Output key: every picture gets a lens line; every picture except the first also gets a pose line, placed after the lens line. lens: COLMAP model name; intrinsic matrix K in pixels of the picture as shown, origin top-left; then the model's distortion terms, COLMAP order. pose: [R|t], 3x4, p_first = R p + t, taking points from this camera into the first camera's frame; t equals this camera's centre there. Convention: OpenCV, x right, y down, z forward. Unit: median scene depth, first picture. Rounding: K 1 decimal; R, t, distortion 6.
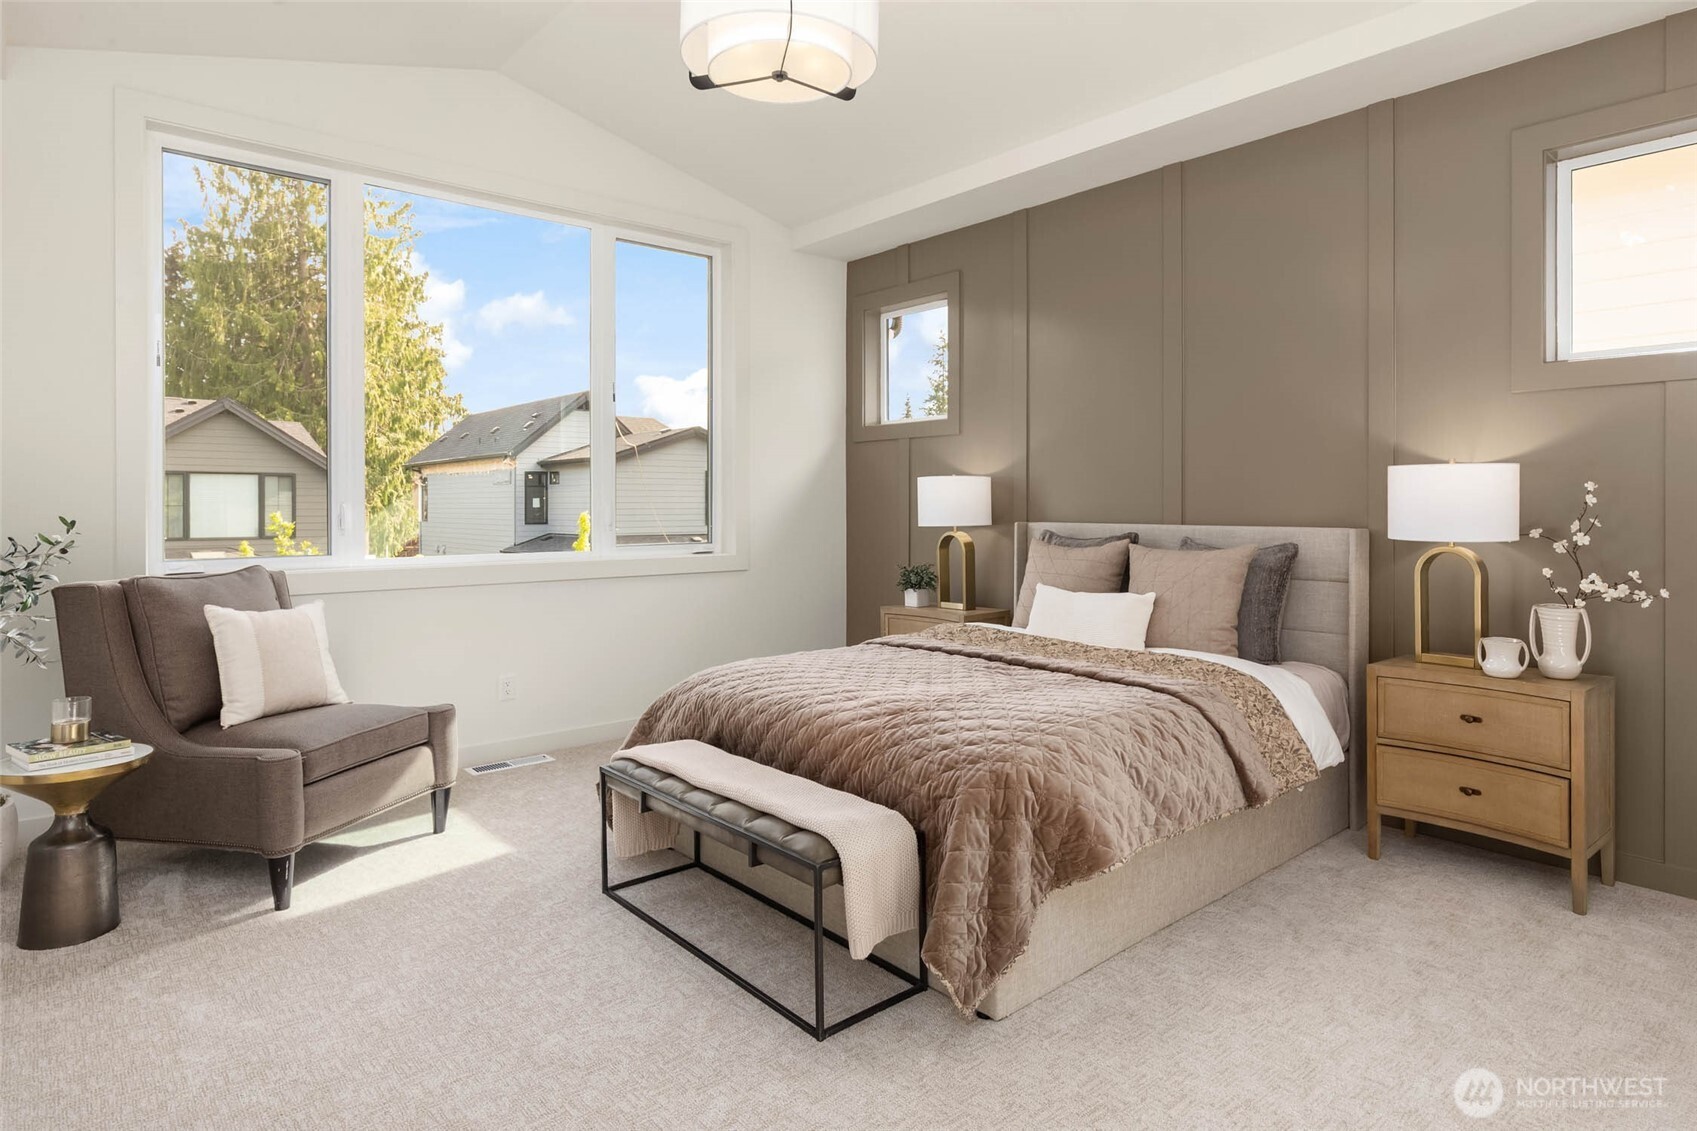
lens RADIAL K [[953.6, 0, 857.1], [0, 953.6, 495.8], [0, 0, 1]] dist [0.017533, -0.002956]
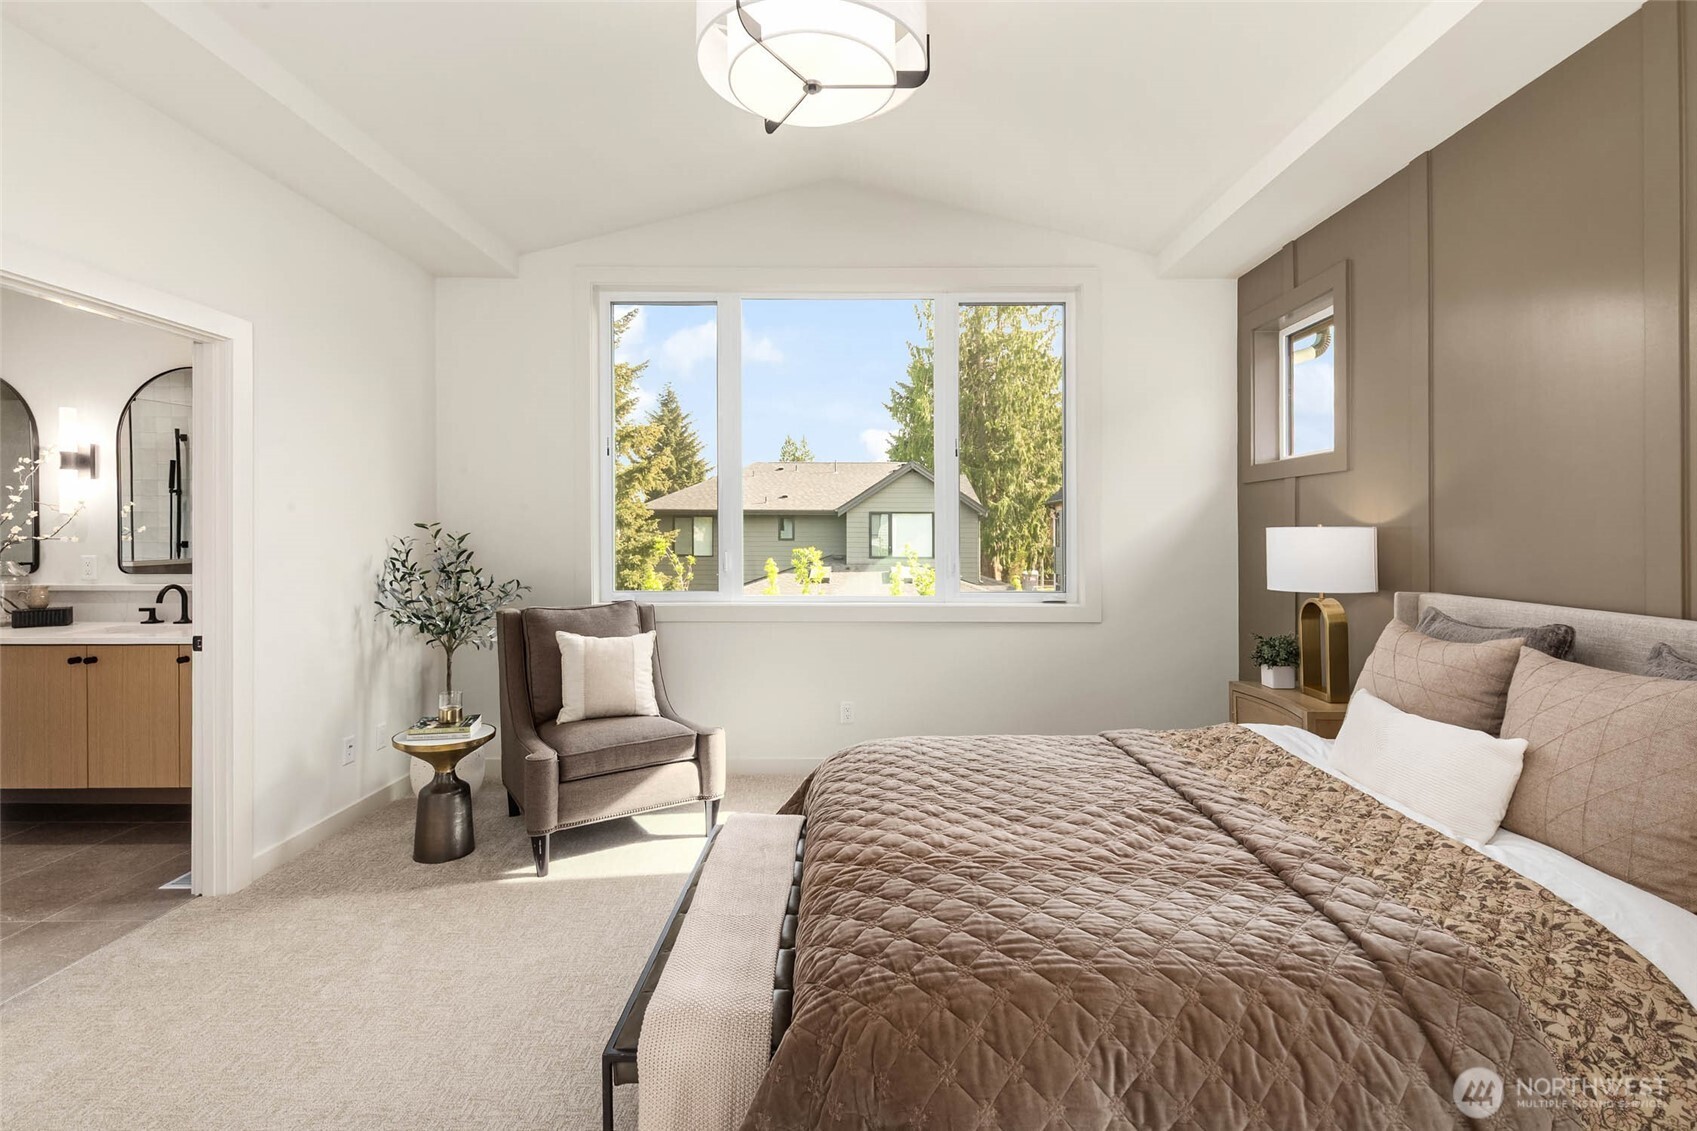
lens RADIAL K [[778.4, 0, 860.4], [0, 778.4, 524.1], [0, 0, 1]] dist [0.008692, -0.000731]
pose [[0.758776, -0.002697, -0.651347, 0.230559], [0.002103, 0.999996, -0.001691, -0.022105], [0.651349, -0.000087, 0.758778, 0.274543]]
